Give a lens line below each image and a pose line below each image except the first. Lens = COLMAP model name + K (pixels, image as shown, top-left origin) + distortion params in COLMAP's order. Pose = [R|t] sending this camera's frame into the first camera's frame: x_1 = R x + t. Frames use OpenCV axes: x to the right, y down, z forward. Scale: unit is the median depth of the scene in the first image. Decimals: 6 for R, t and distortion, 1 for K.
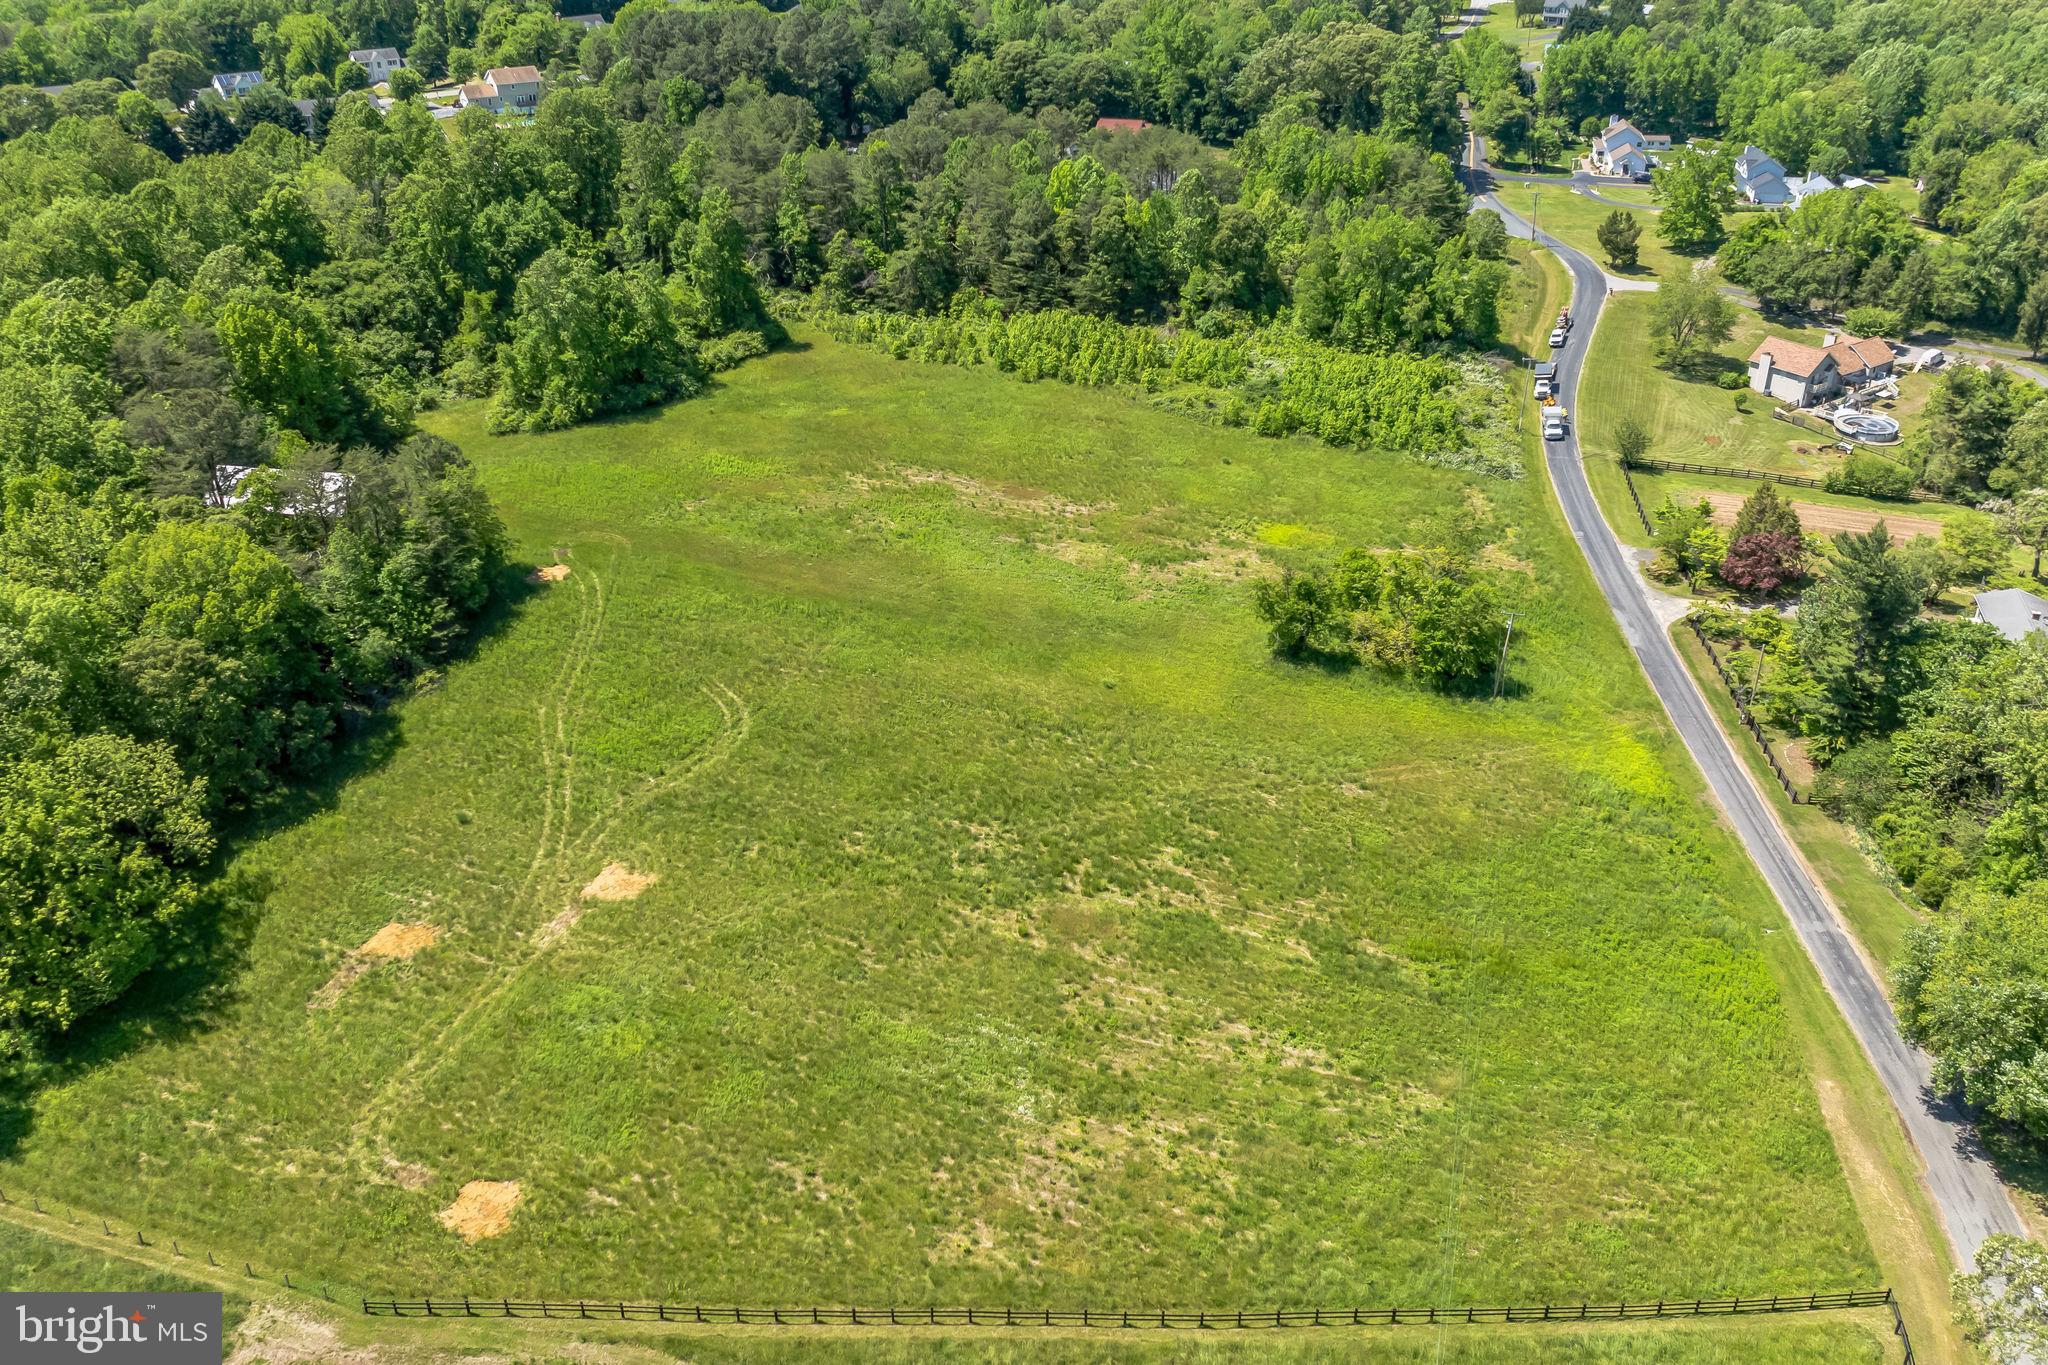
lens RADIAL K [[1754.9, 0, 1010.0], [0, 1754.9, 676.5], [0, 0, 1]] dist [-0.014577, -0.020467]
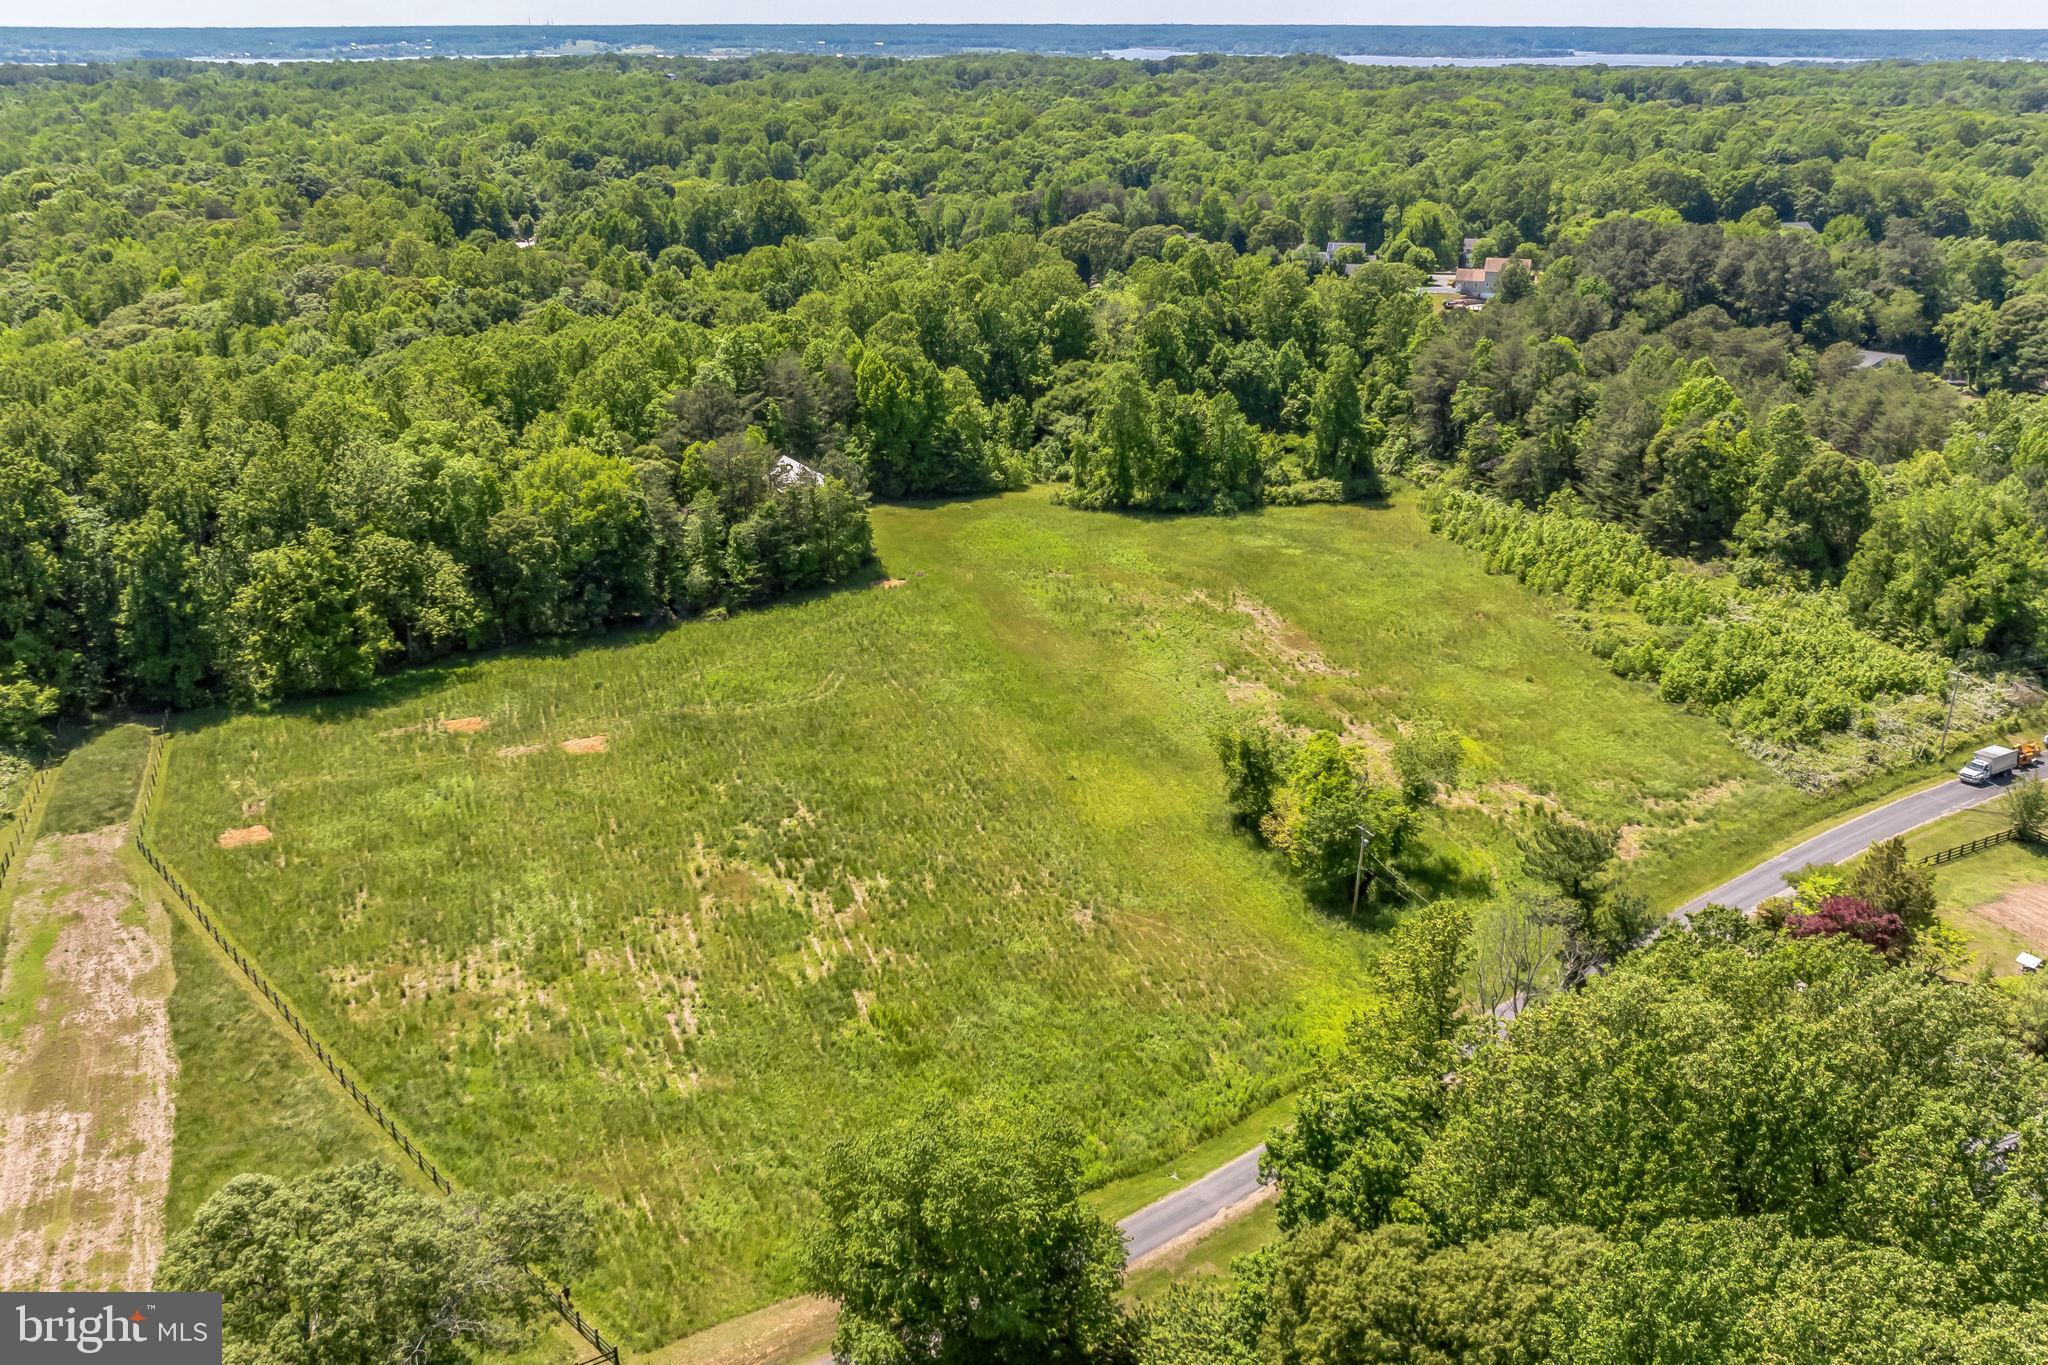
lens RADIAL K [[1754.9, 0, 1016.5], [0, 1754.9, 691.6], [0, 0, 1]] dist [-0.014577, -0.020467]
pose [[0.657272, 0.273867, -0.702133, 0.514377], [-0.353498, 0.934827, 0.033717, -0.045205], [0.665607, 0.226042, 0.711247, 0.145614]]
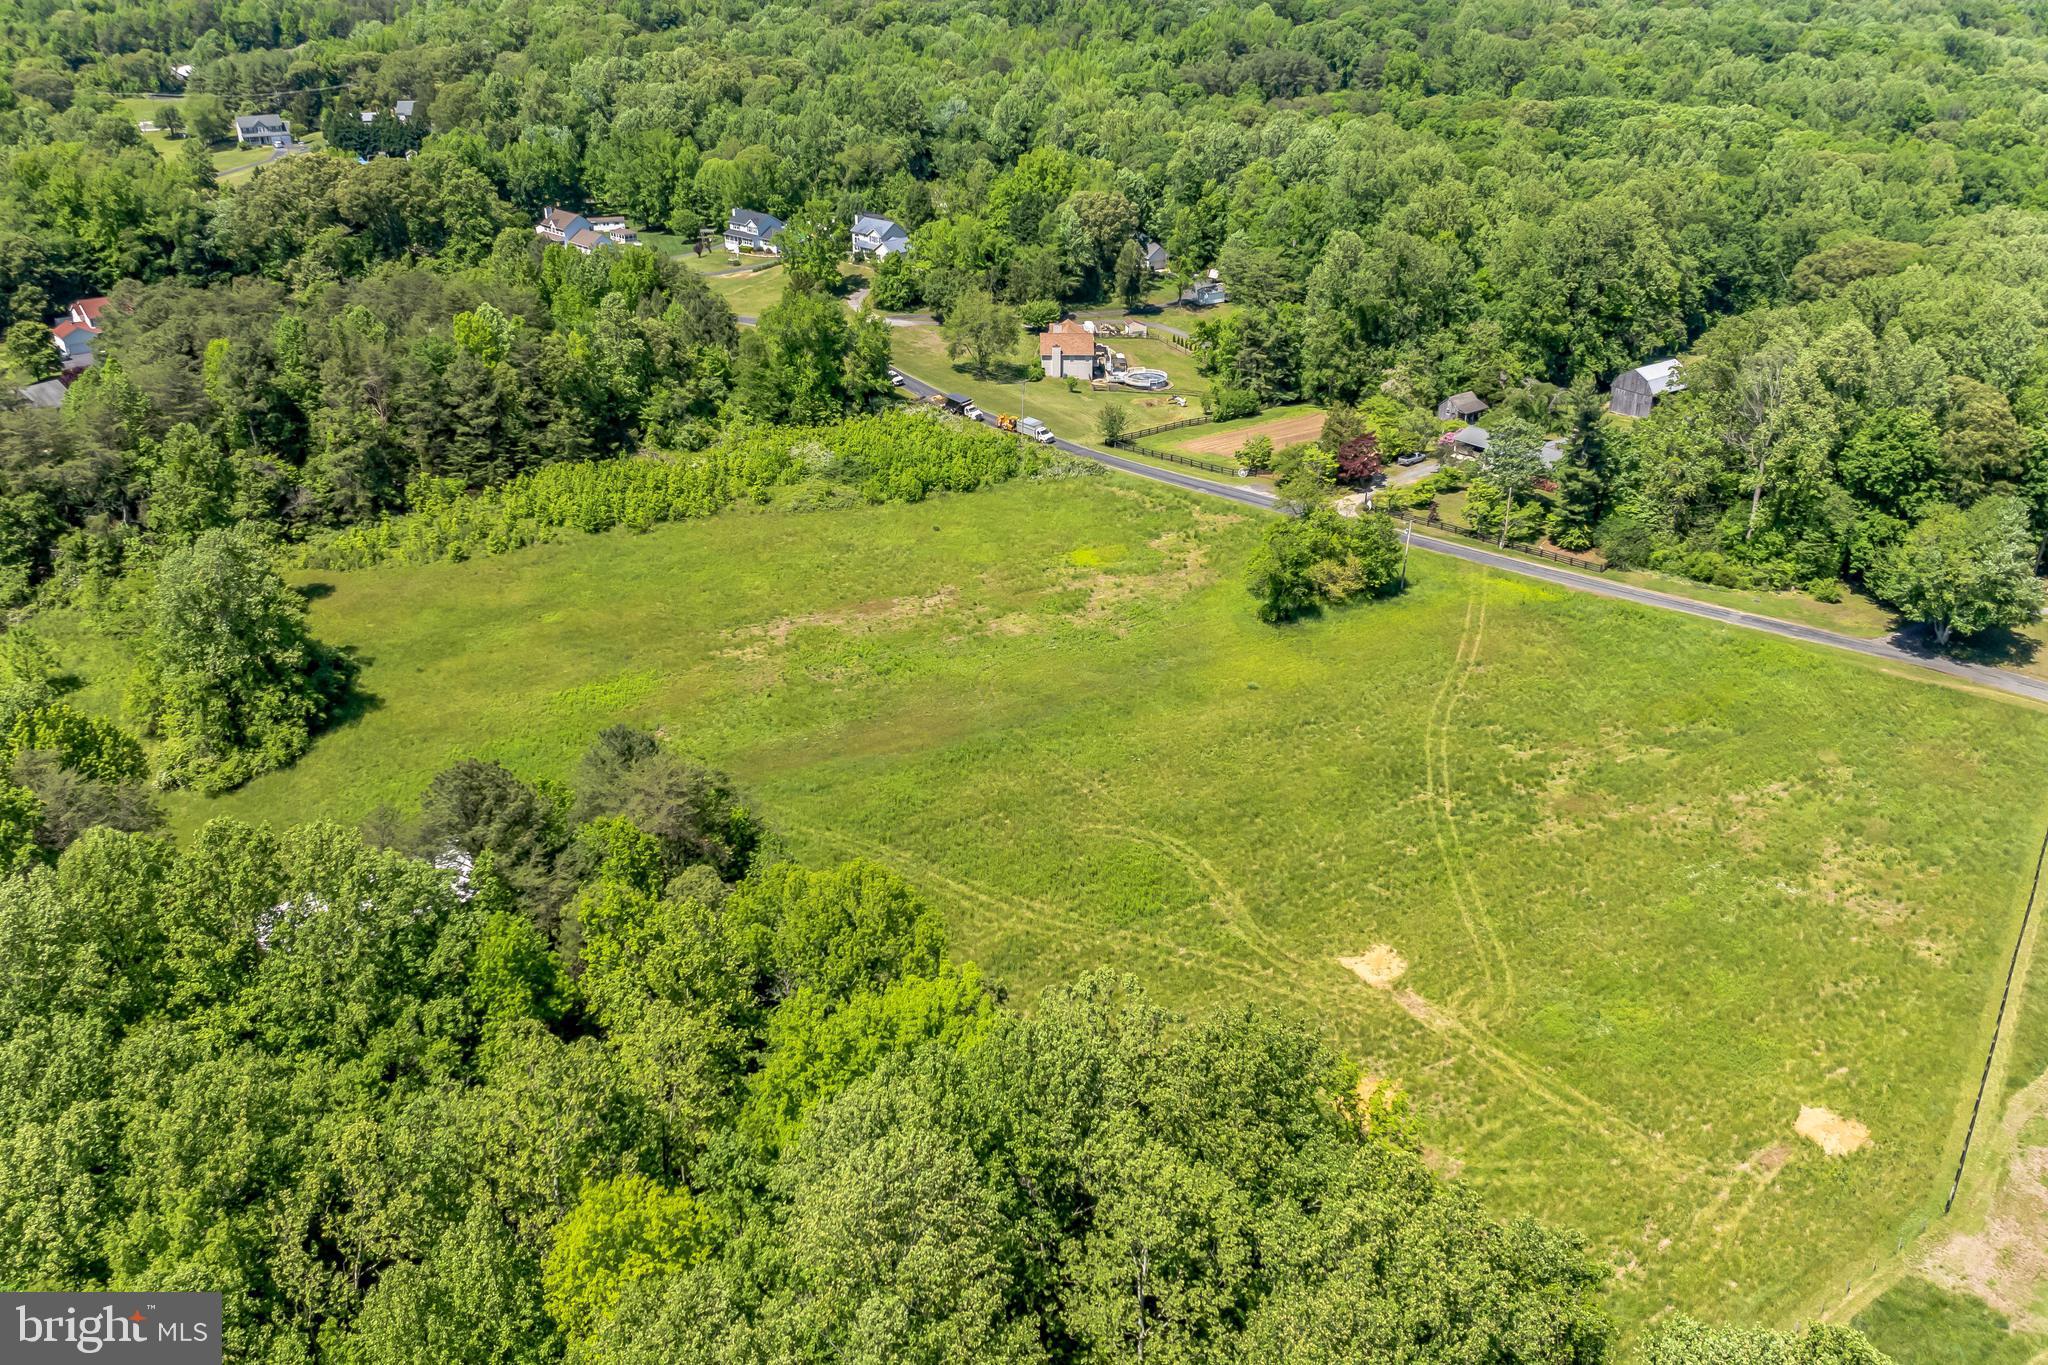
lens RADIAL K [[1754.9, 0, 1027.3], [0, 1754.9, 681.7], [0, 0, 1]] dist [-0.014577, -0.020467]
pose [[0.559991, -0.345119, 0.753196, -0.584323], [0.381564, 0.914388, 0.135290, -0.138016], [-0.735404, 0.211631, 0.643733, 0.251707]]
